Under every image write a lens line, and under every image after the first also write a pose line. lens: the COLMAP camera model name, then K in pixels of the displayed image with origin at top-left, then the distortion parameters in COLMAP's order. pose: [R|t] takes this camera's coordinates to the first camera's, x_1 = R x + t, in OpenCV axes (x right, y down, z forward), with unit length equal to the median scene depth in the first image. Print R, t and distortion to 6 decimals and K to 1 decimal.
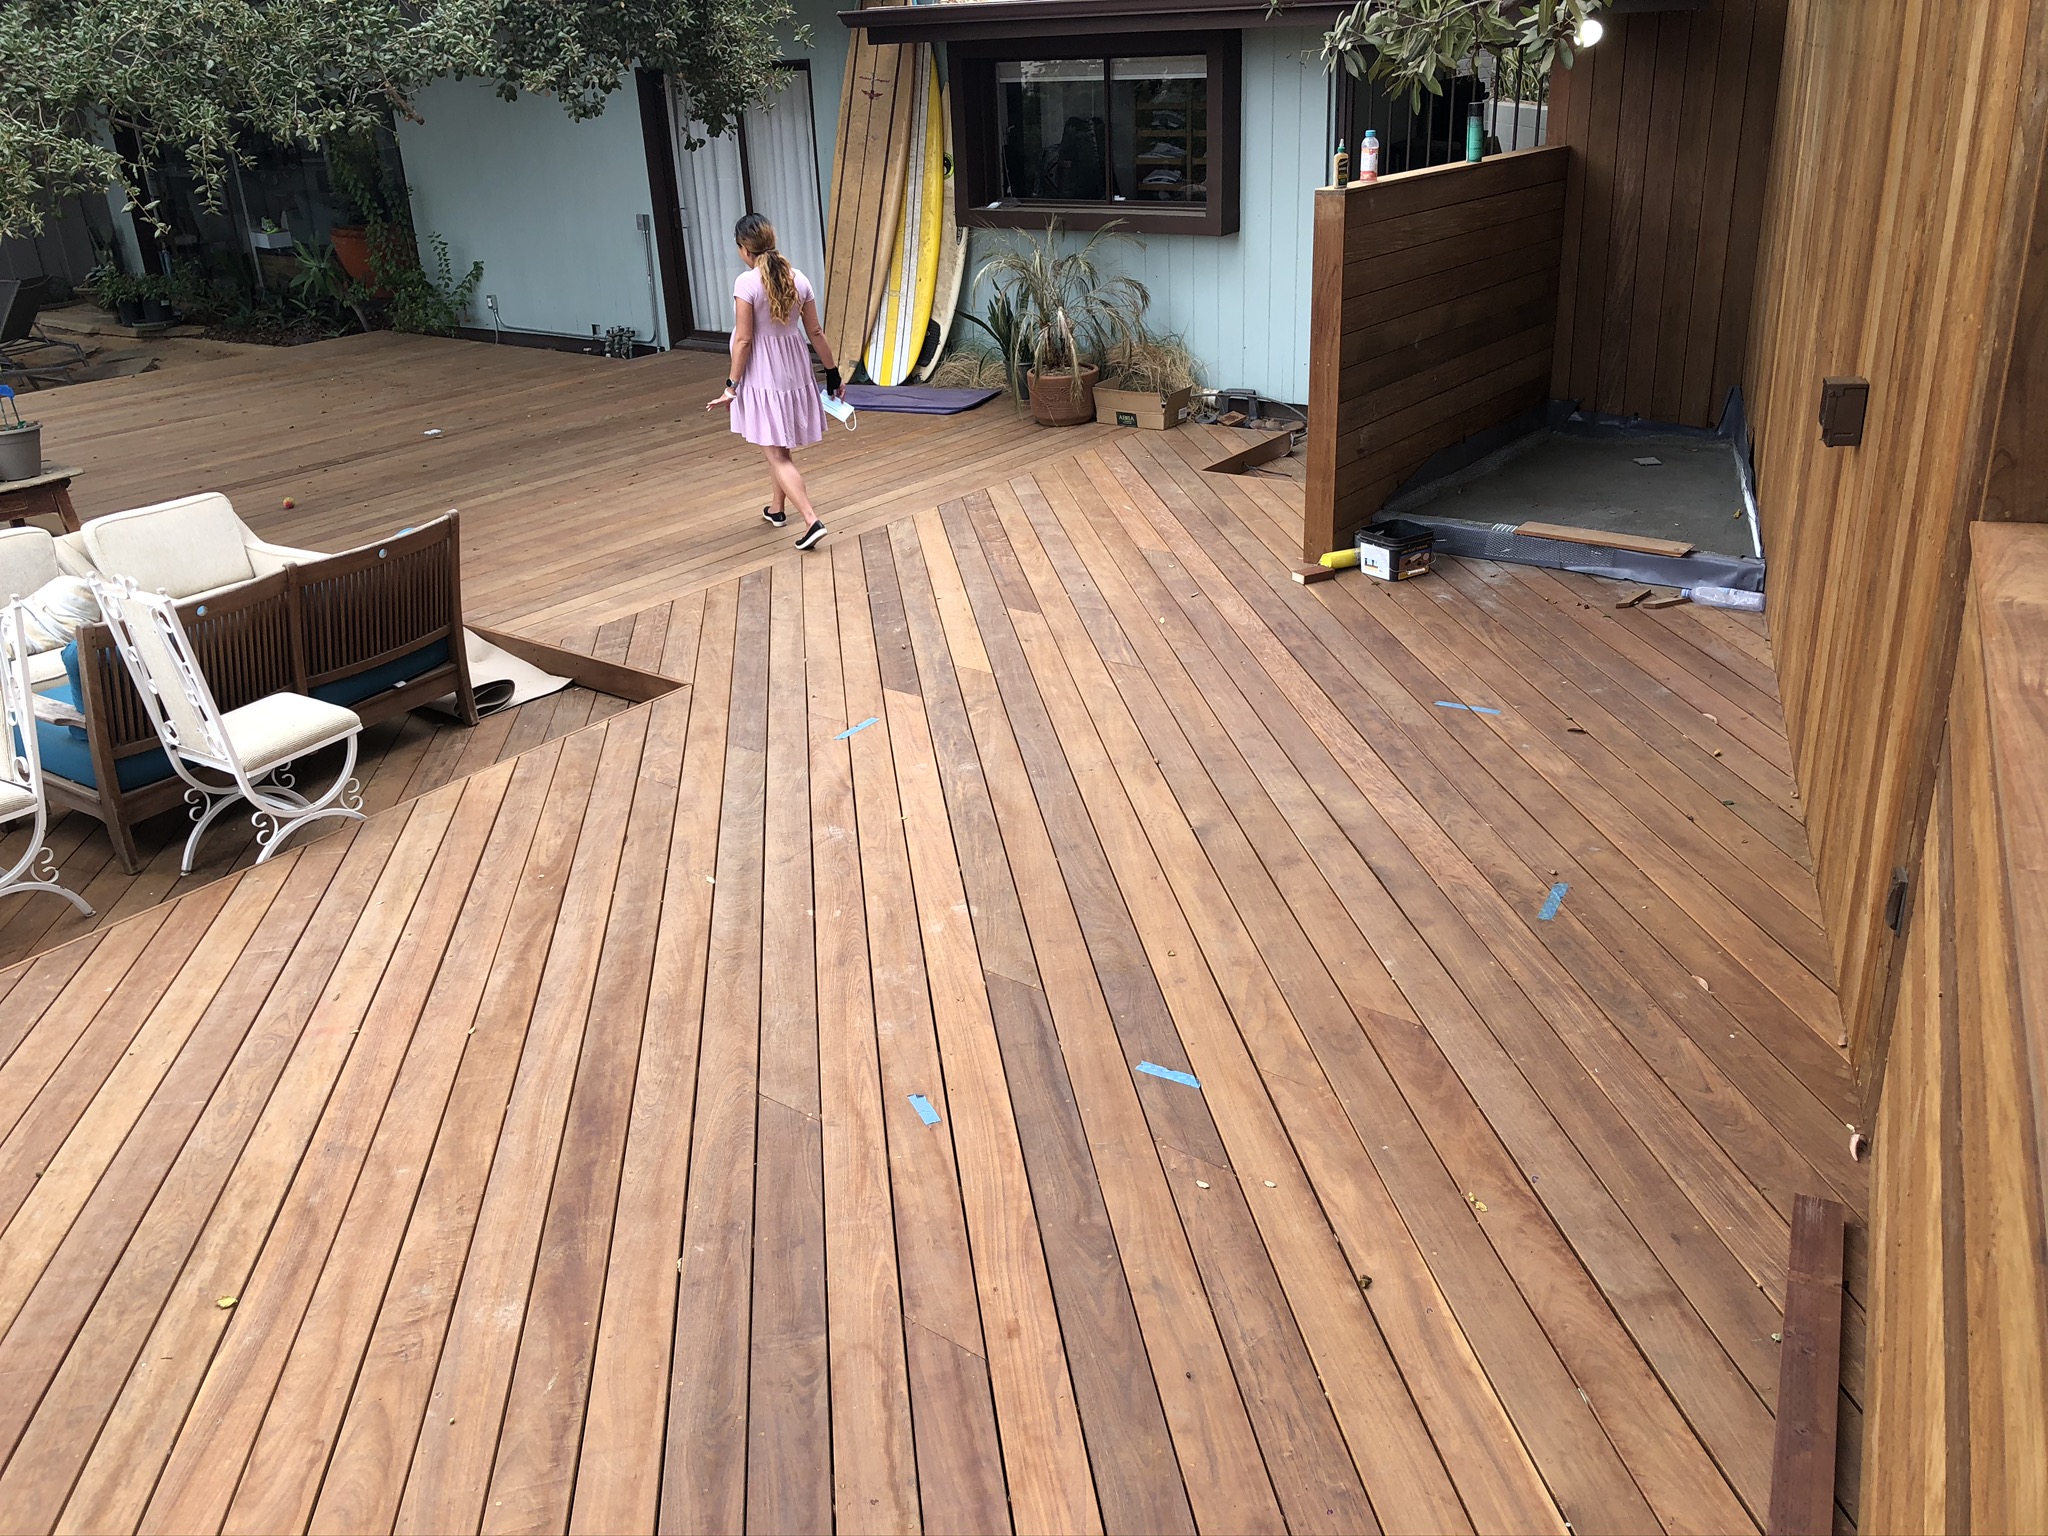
lens RADIAL K [[1664.8, 0, 1009.2], [0, 1664.8, 761.1], [0, 0, 1]] dist [0.037053, -0.022185]
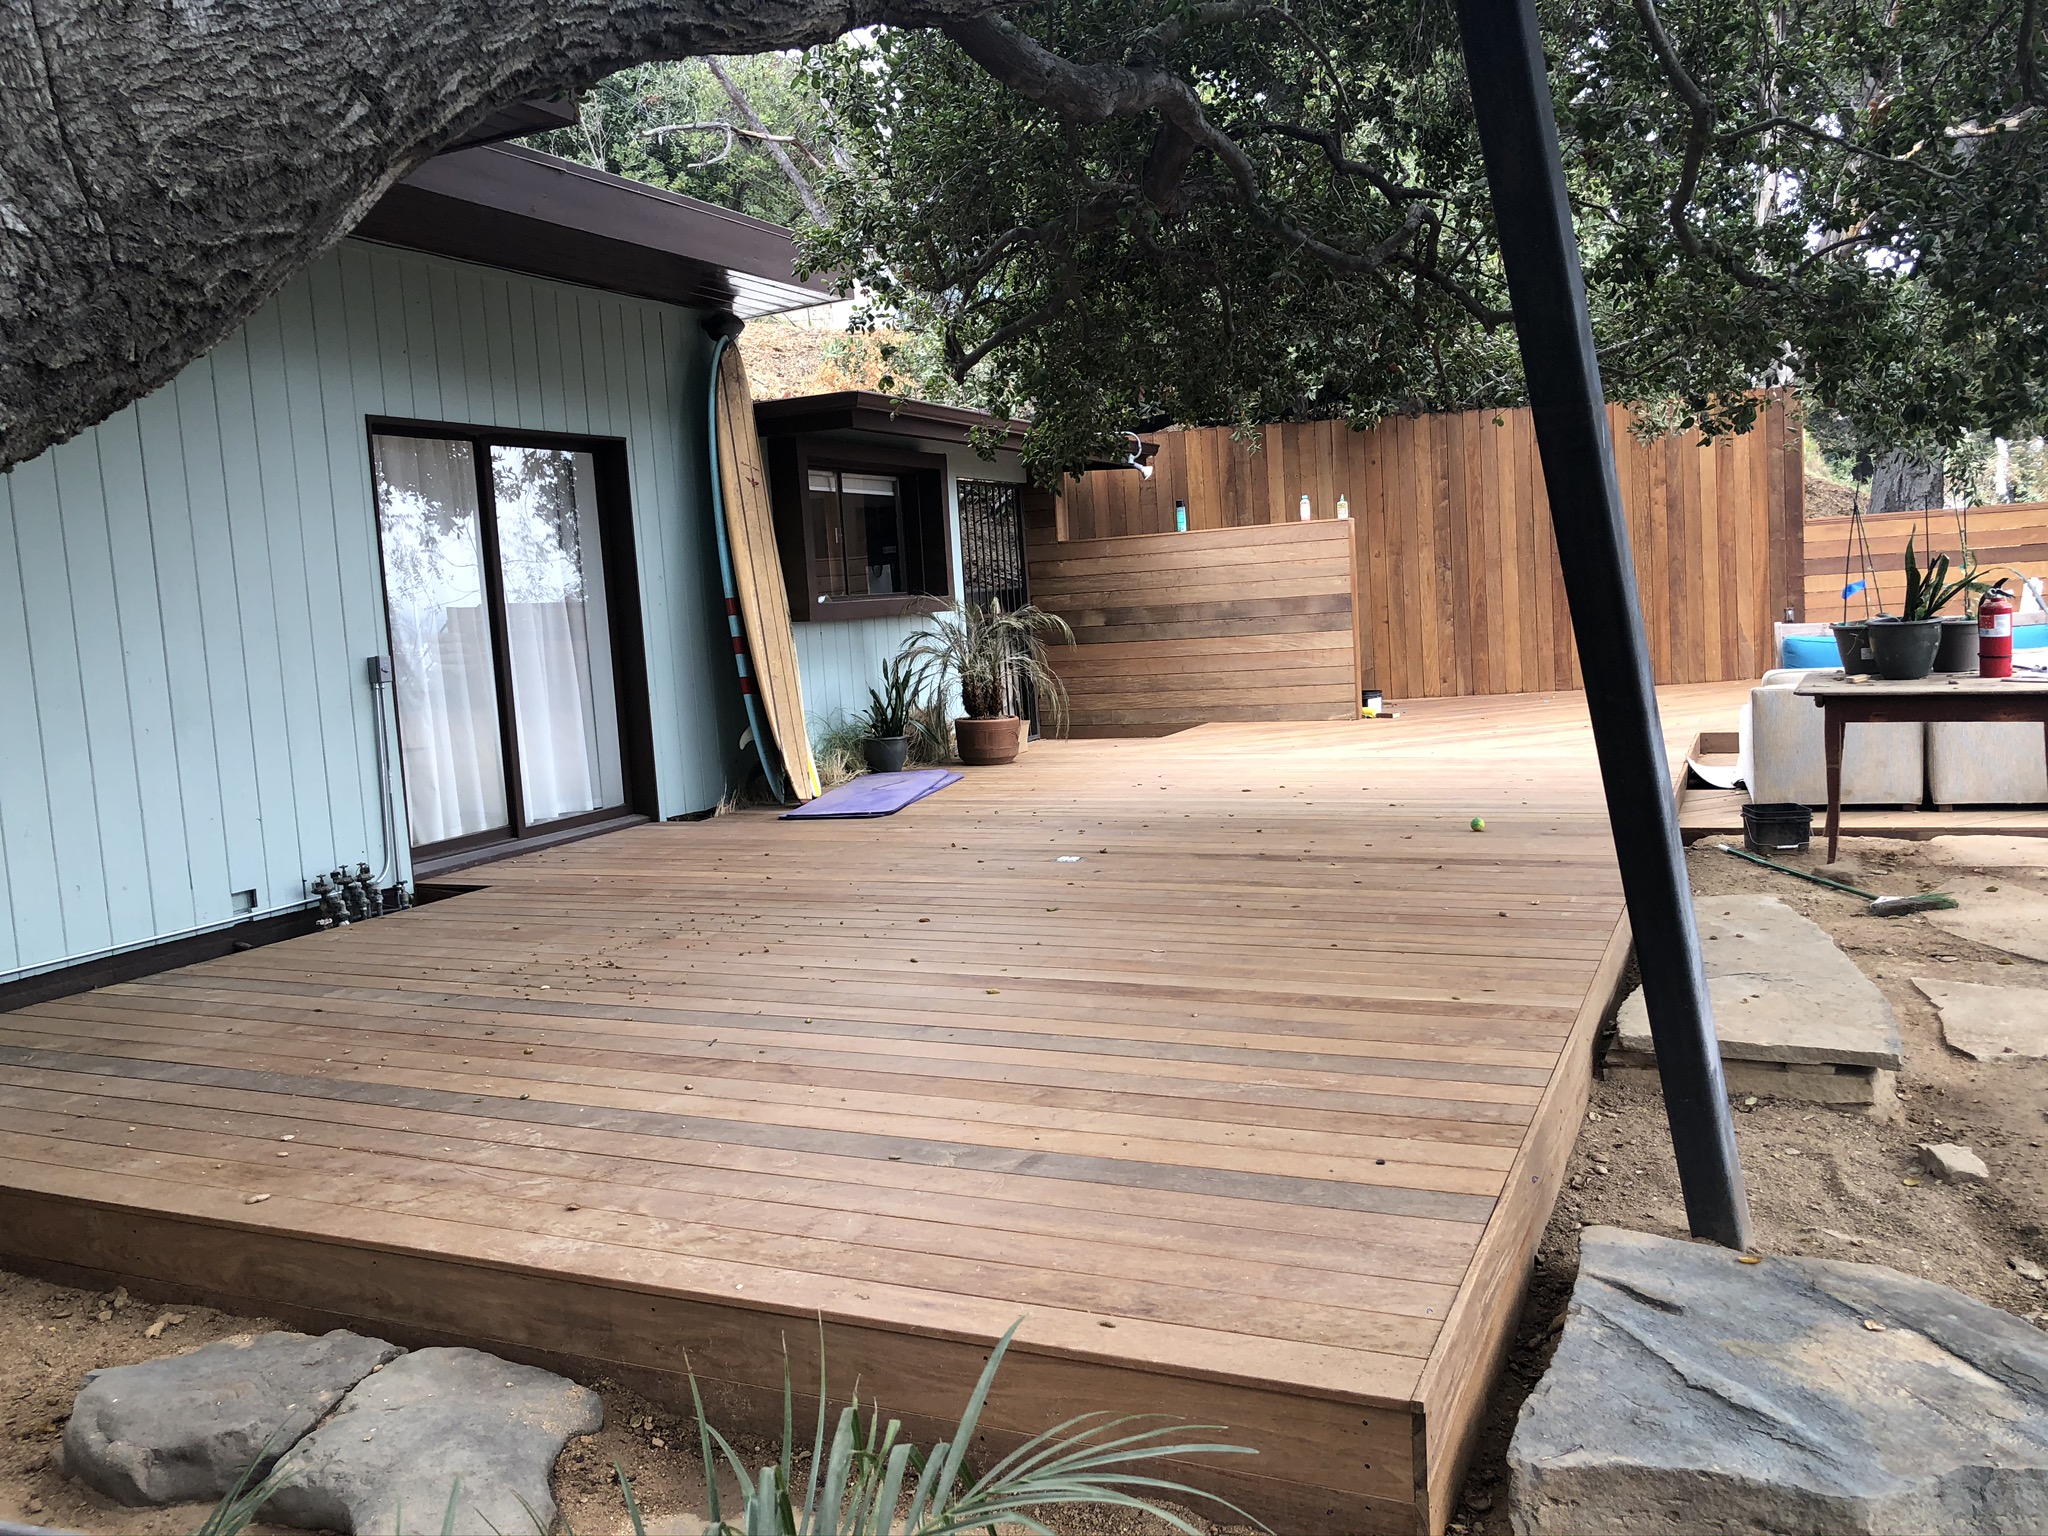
lens RADIAL K [[1664.8, 0, 1024.7], [0, 1664.8, 772.8], [0, 0, 1]] dist [0.037053, -0.022185]
pose [[-0.221144, -0.043579, 0.974267, -1.627375], [0.452908, 0.880149, 0.142172, -0.517740], [-0.863695, 0.472694, -0.174902, 1.781997]]
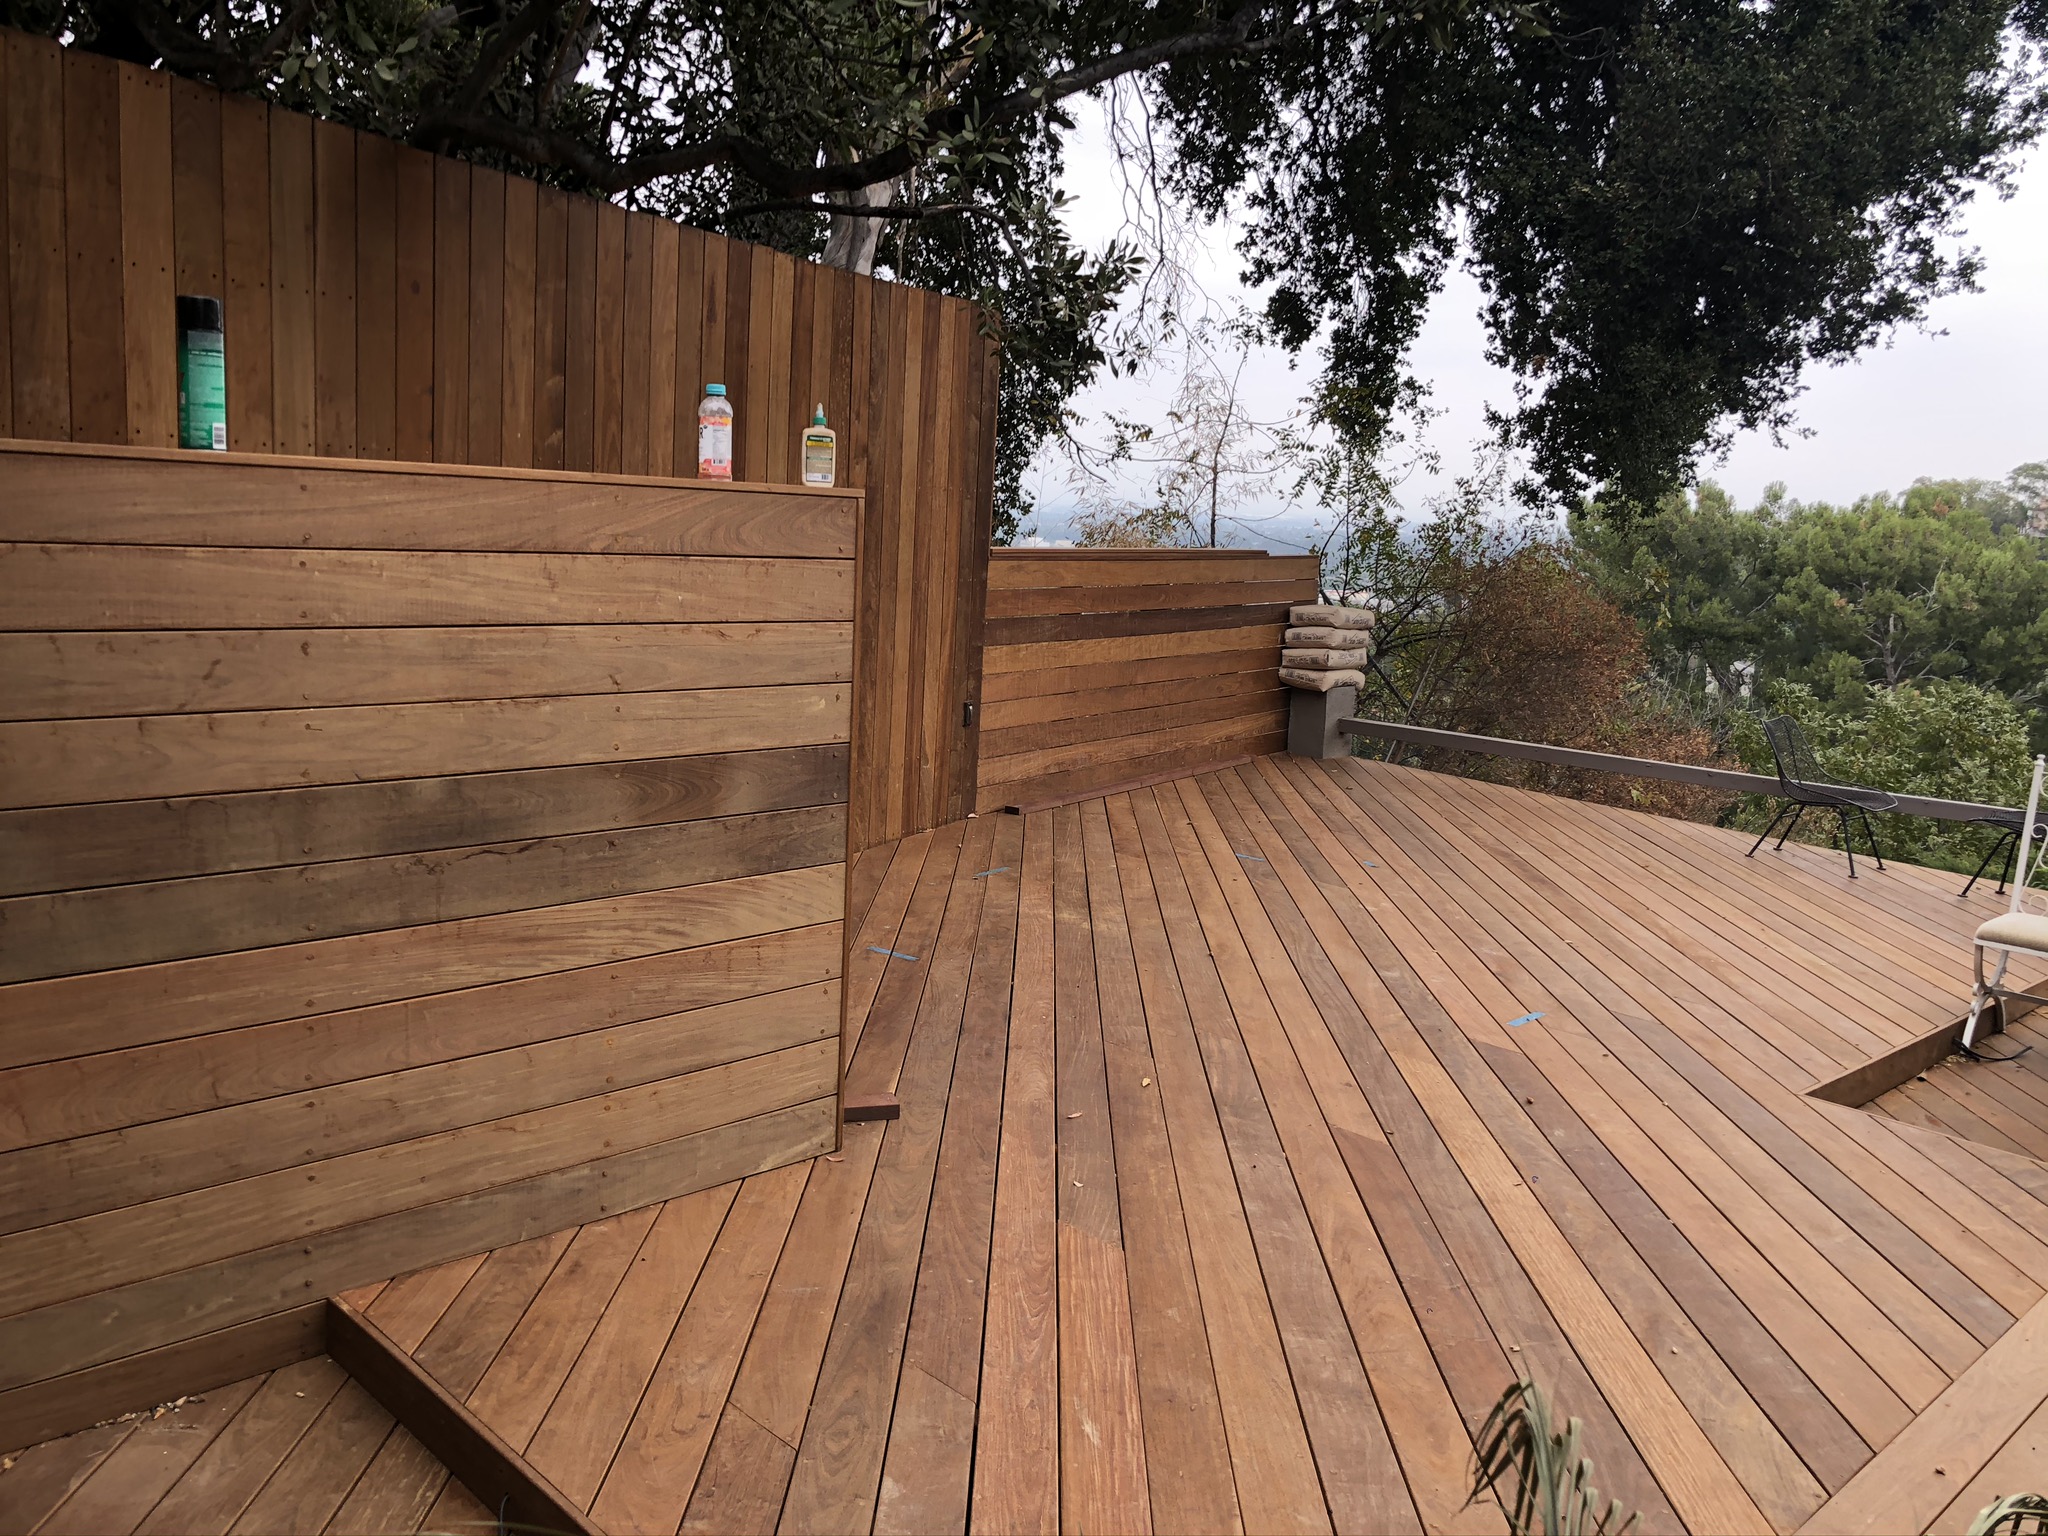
lens RADIAL K [[1664.8, 0, 1019.5], [0, 1664.8, 755.6], [0, 0, 1]] dist [0.037053, -0.022185]
pose [[-0.989784, -0.024651, 0.140427, 0.050774], [0.052112, 0.854241, 0.517259, -0.546753], [-0.132709, 0.519292, -0.844230, 1.499770]]
